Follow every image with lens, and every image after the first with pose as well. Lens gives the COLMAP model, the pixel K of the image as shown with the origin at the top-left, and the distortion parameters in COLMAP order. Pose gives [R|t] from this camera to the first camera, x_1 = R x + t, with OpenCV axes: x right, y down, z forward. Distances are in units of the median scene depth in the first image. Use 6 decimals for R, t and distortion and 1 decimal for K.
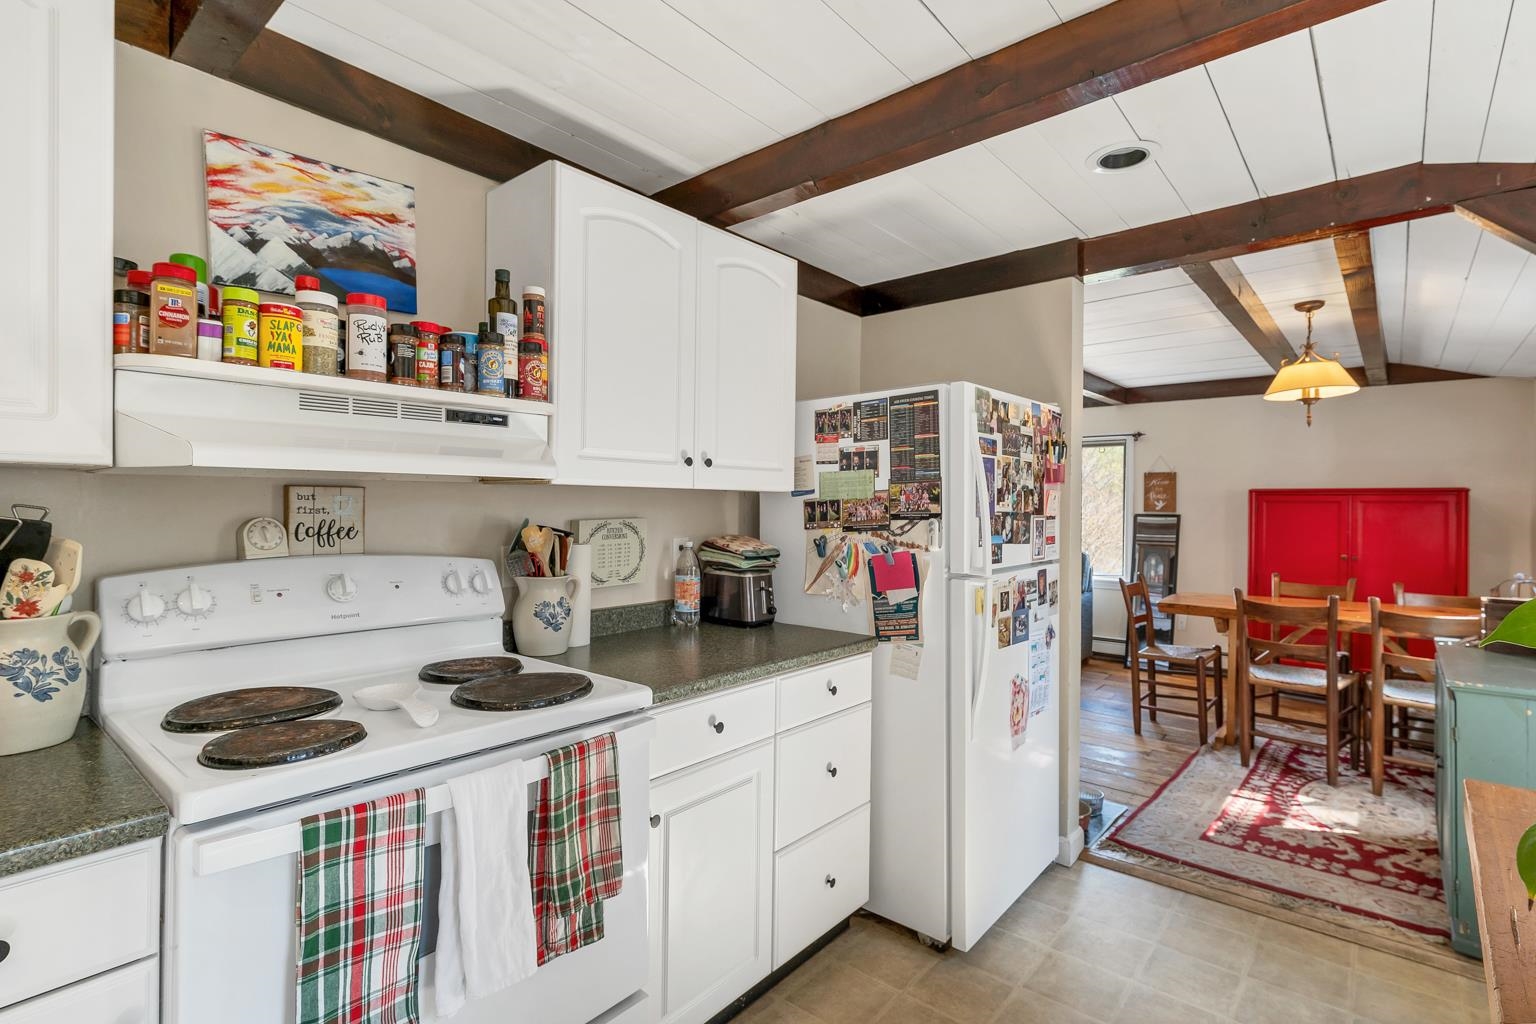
lens RADIAL K [[730.0, 0, 777.5], [0, 730.0, 509.1], [0, 0, 1]] dist [0.001784, -0.000092]
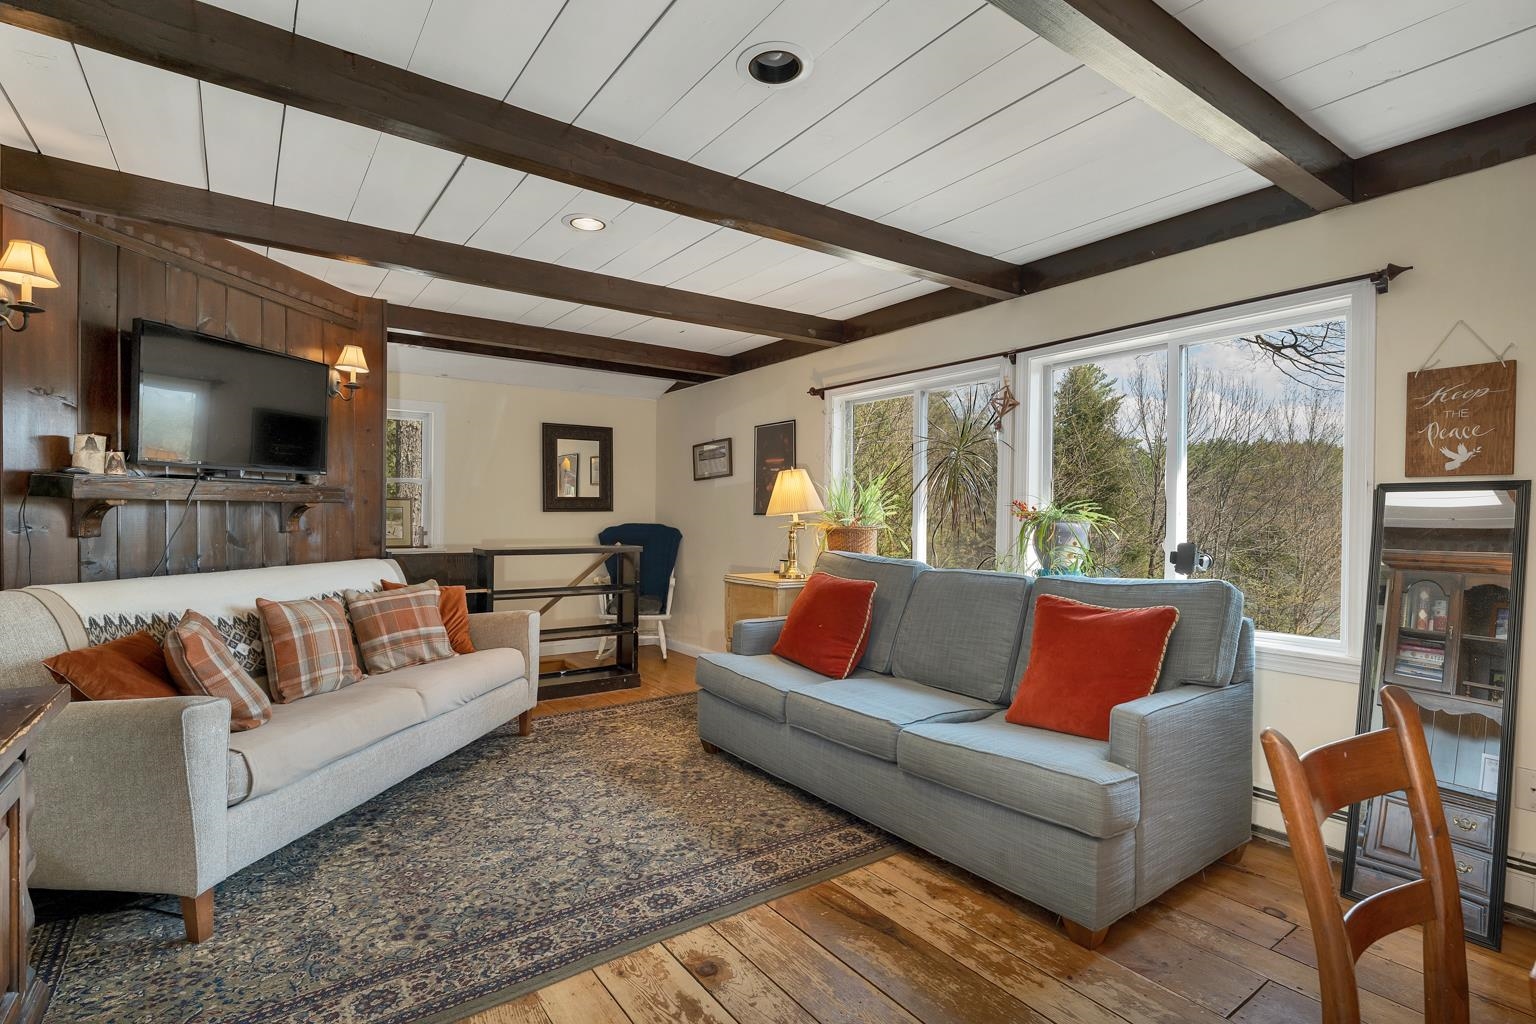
lens RADIAL K [[730.0, 0, 764.0], [0, 730.0, 520.2], [0, 0, 1]] dist [0.001784, -0.000092]
pose [[0.967274, 0.005966, -0.253662, 0.281539], [-0.005801, 0.999982, 0.001397, 0.026976], [0.253666, 0.000120, 0.967292, 0.559639]]
